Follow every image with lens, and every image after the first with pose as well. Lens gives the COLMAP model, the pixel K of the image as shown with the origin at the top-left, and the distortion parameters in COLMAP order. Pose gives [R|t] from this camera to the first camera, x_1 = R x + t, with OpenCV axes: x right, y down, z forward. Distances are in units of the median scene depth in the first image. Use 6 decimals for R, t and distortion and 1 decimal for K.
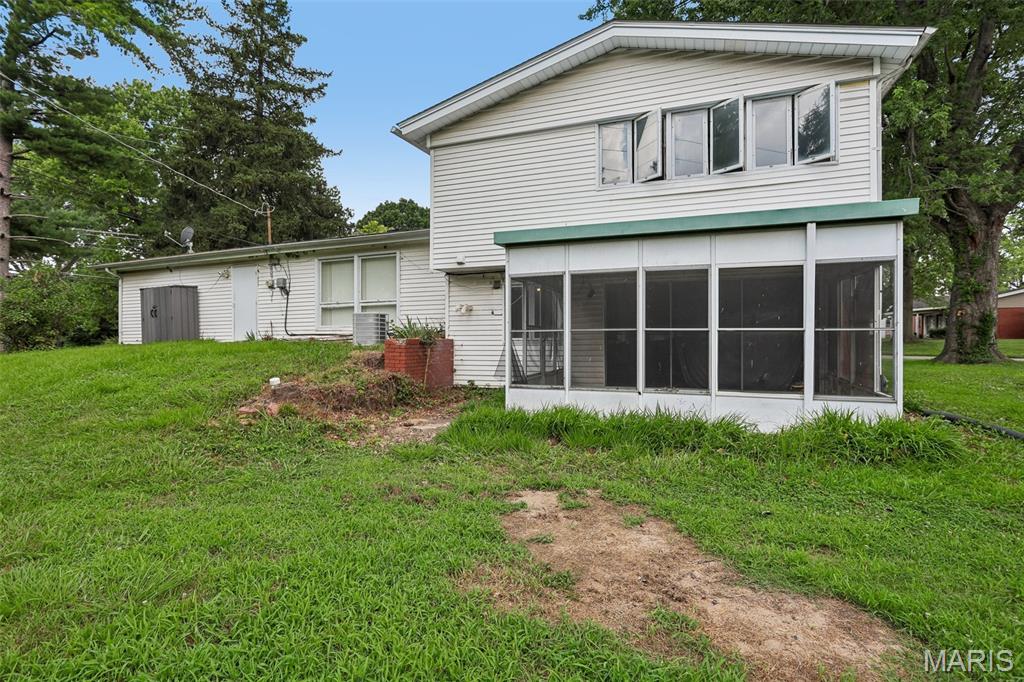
lens RADIAL K [[511.1, 0, 512.5], [0, 511.1, 347.0], [0, 0, 1]] dist [-0.005405, -0.000465]
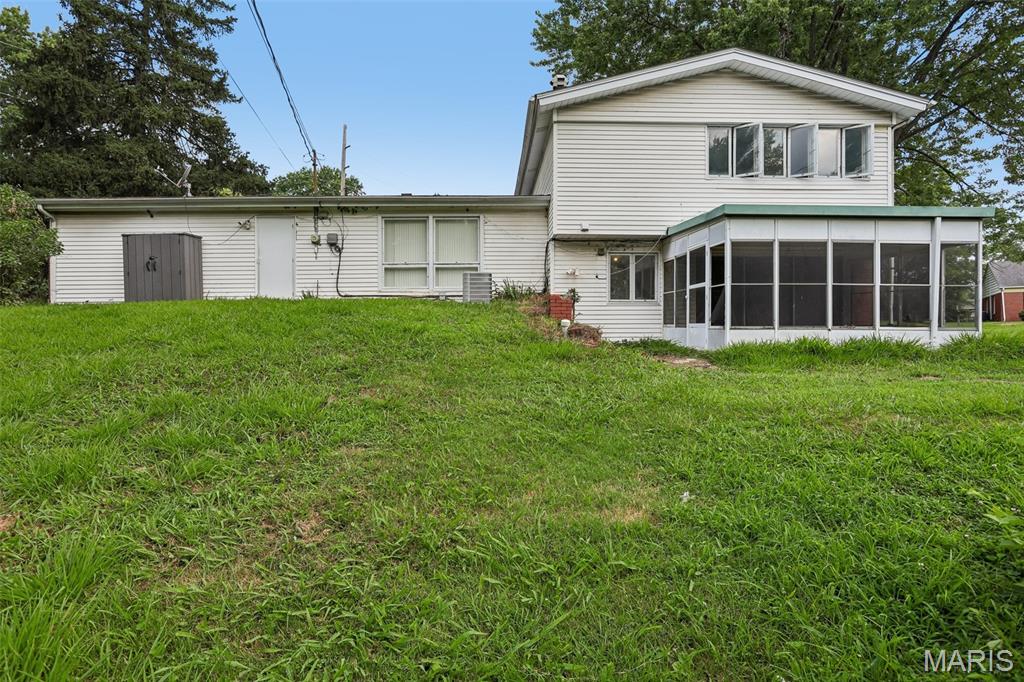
lens RADIAL K [[507.7, 0, 509.9], [0, 507.7, 338.3], [0, 0, 1]] dist [-0.007024, 0.001254]
pose [[0.920938, -0.005657, 0.389668, -0.614421], [0.002870, 0.999966, 0.007735, 0.056436], [-0.389699, -0.006006, 0.920923, 0.039655]]
